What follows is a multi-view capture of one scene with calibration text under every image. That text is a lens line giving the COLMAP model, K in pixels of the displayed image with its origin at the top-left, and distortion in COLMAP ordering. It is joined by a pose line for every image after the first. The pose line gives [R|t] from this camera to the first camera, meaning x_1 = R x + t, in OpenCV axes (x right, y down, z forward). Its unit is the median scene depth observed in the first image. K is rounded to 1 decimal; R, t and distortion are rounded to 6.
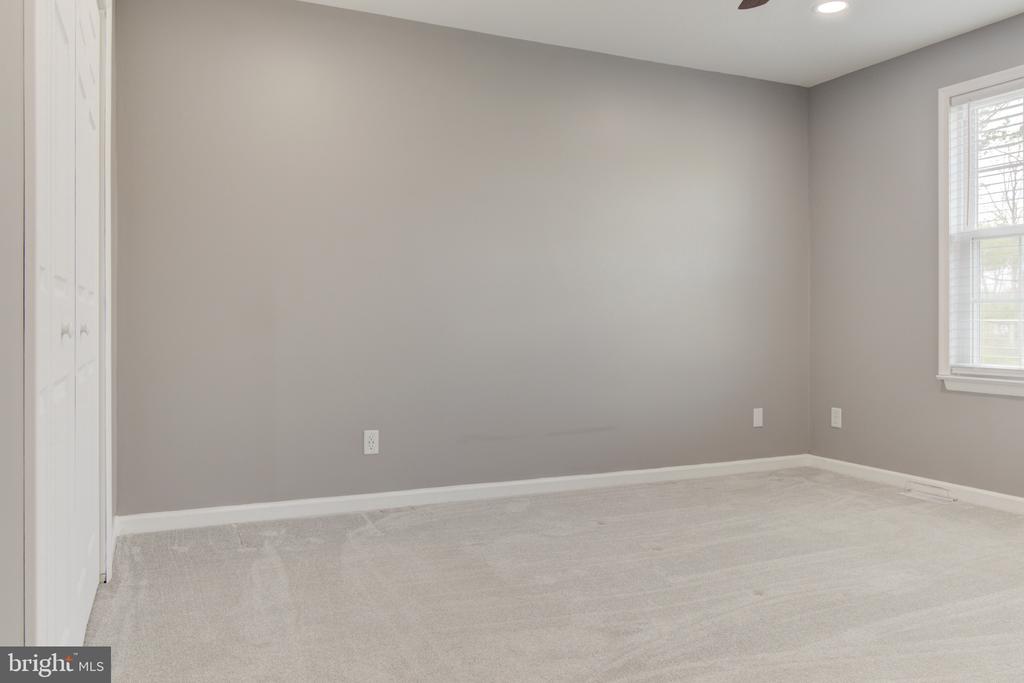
lens RADIAL K [[781.6, 0, 511.1], [0, 781.6, 314.7], [0, 0, 1]] dist [0.008393, -0.001559]
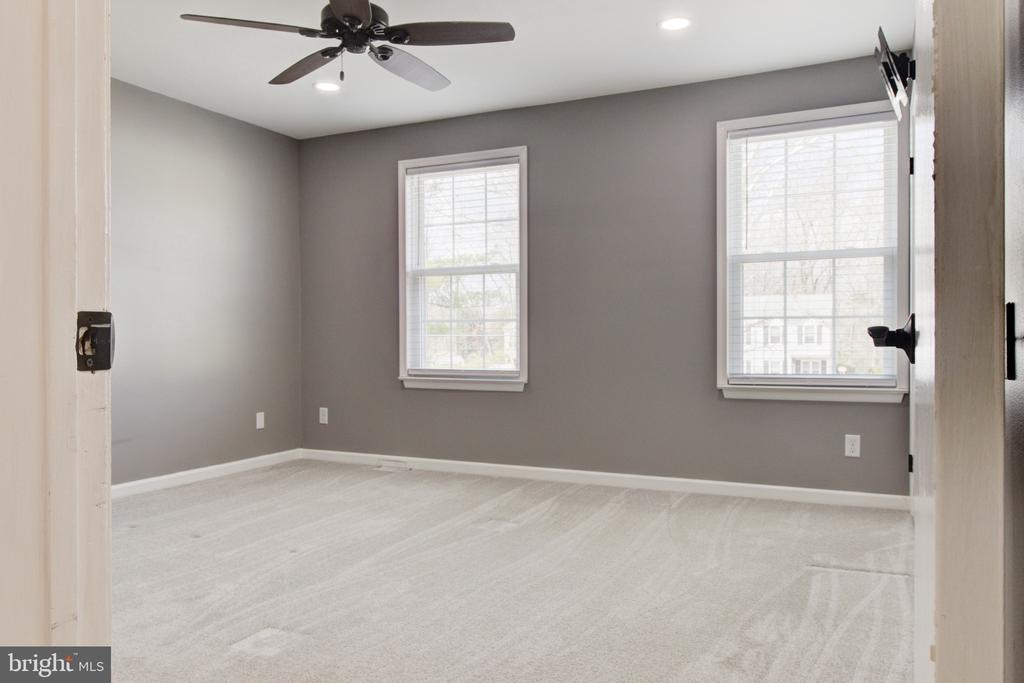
lens RADIAL K [[781.6, 0, 511.1], [0, 781.6, 314.7], [0, 0, 1]] dist [0.008393, -0.001559]
pose [[0.773442, 0.011057, 0.633770, -0.150655], [0.000471, 0.999838, -0.018017, -0.004080], [-0.633867, 0.014234, 0.773311, -0.146998]]
